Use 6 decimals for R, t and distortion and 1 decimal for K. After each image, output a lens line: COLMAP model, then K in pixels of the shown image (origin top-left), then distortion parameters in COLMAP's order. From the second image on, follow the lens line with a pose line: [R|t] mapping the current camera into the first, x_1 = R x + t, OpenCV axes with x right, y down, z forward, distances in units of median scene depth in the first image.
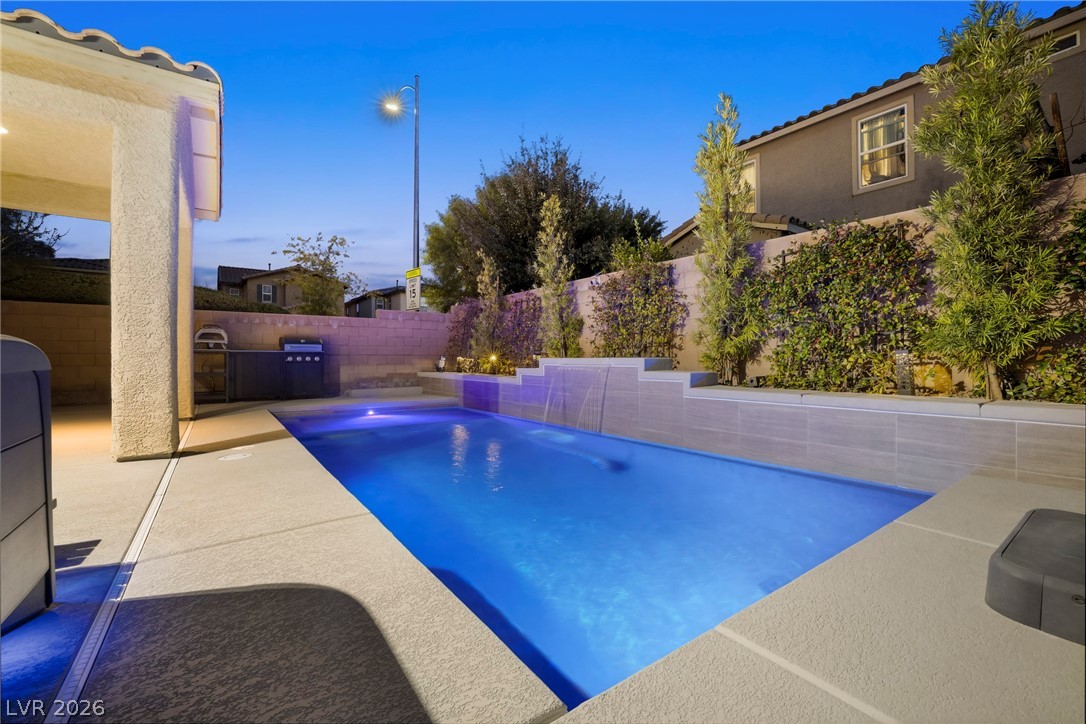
lens RADIAL K [[465.0, 0, 540.1], [0, 465.0, 360.5], [0, 0, 1]] dist [-0.011938, 0.002030]
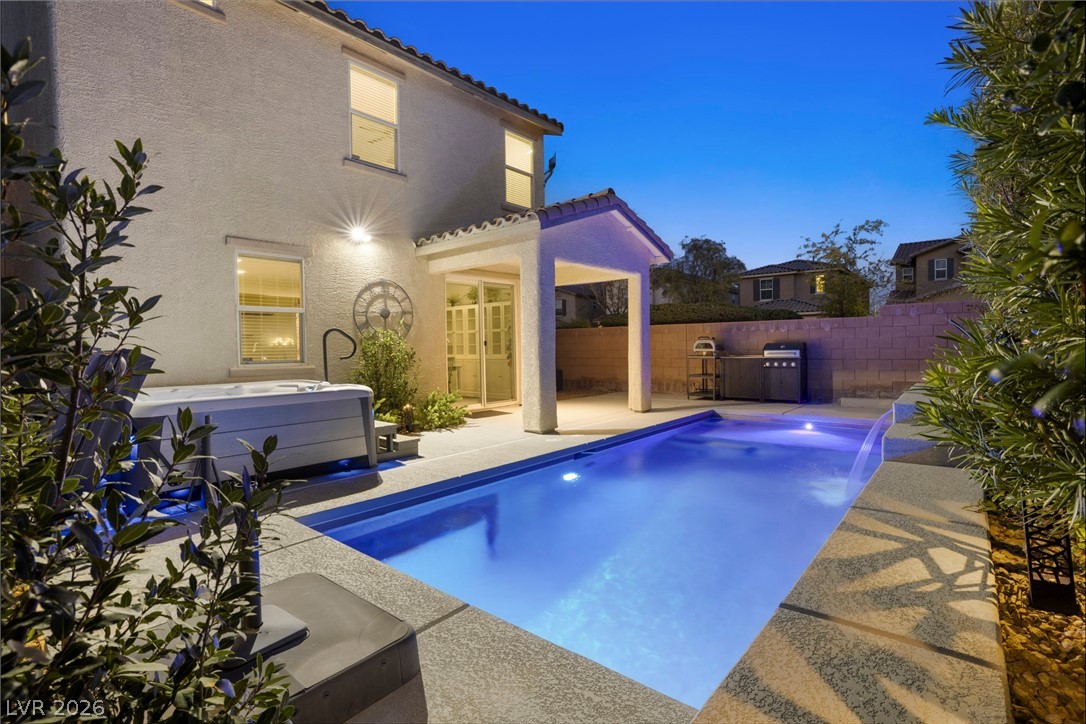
lens RADIAL K [[513.4, 0, 543.0], [0, 513.4, 364.1], [0, 0, 1]] dist [-0.025637, 0.012387]
pose [[0.252171, 0.031607, -0.967166, 0.487282], [0.014220, 0.999237, 0.036363, -0.056848], [0.967578, -0.022923, 0.251529, 0.222848]]
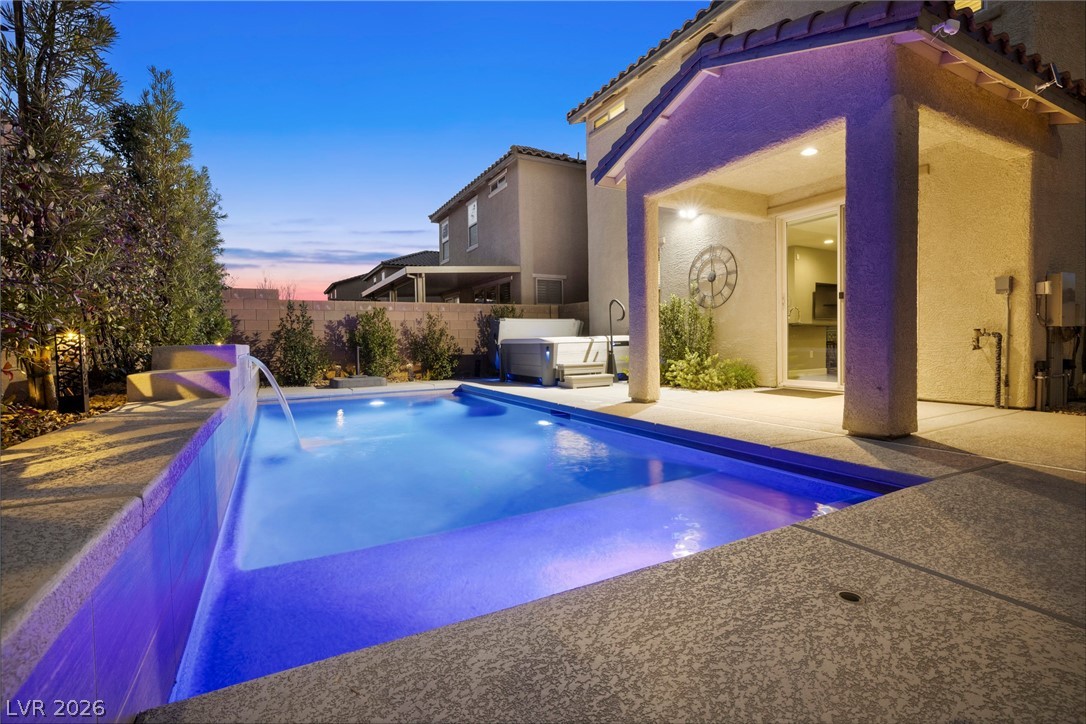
lens RADIAL K [[513.4, 0, 537.0], [0, 513.4, 361.6], [0, 0, 1]] dist [-0.025637, 0.012387]
pose [[-0.990413, 0.012928, 0.137530, -0.314127], [0.018251, 0.999130, 0.037509, 0.000528], [-0.136925, 0.039659, -0.989787, 1.228932]]
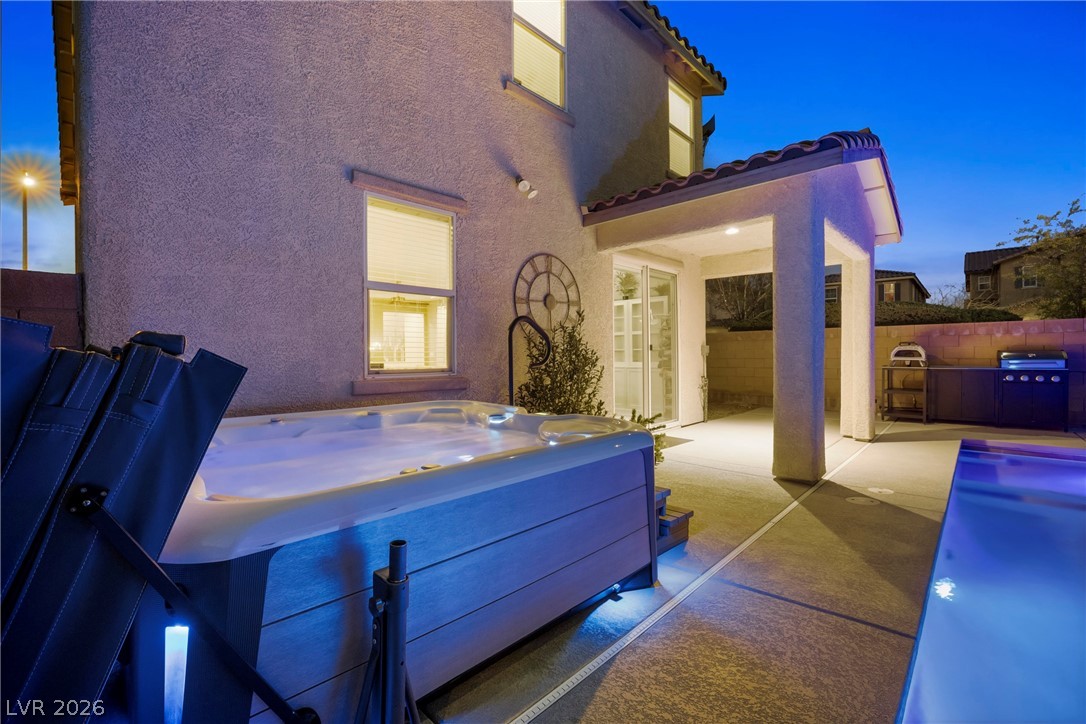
lens RADIAL K [[465.0, 0, 543.2], [0, 465.0, 357.7], [0, 0, 1]] dist [-0.011938, 0.002030]
pose [[0.201422, 0.005216, -0.979491, 0.086430], [0.006039, 0.999960, 0.006567, -0.052410], [0.979486, -0.007238, 0.201382, 0.045893]]
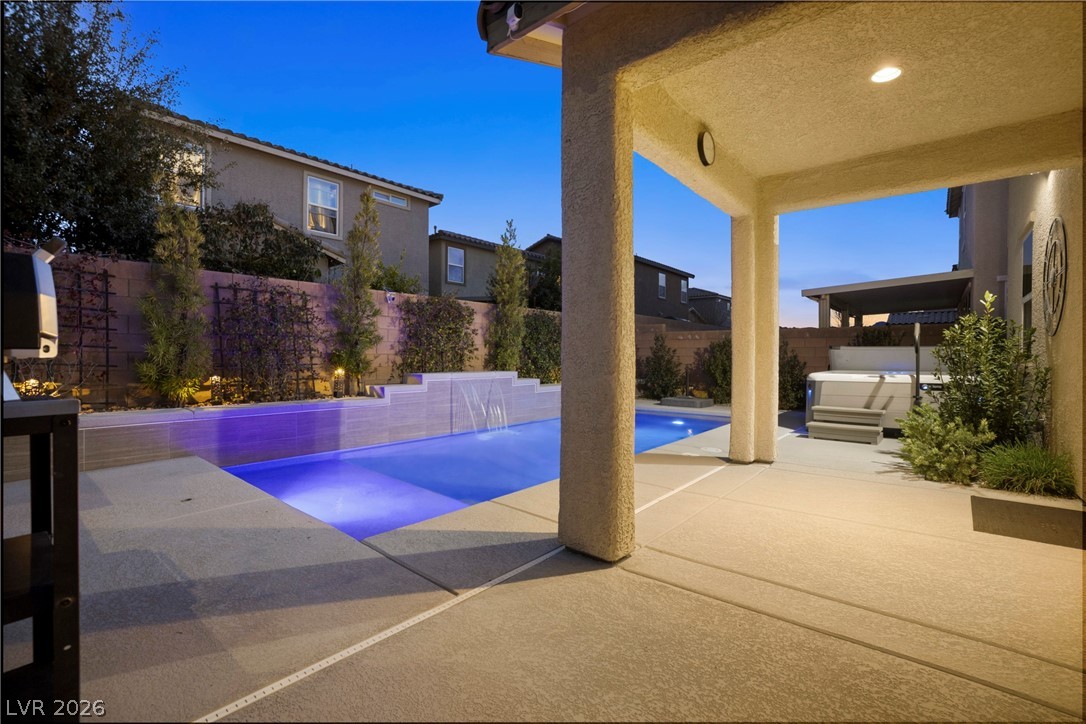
lens RADIAL K [[465.0, 0, 544.1], [0, 465.0, 353.6], [0, 0, 1]] dist [-0.011938, 0.002030]
pose [[-0.231530, -0.000879, 0.972827, -0.876124], [-0.003594, 0.999994, 0.000048, -0.042568], [-0.972821, -0.003485, -0.231531, 0.825814]]
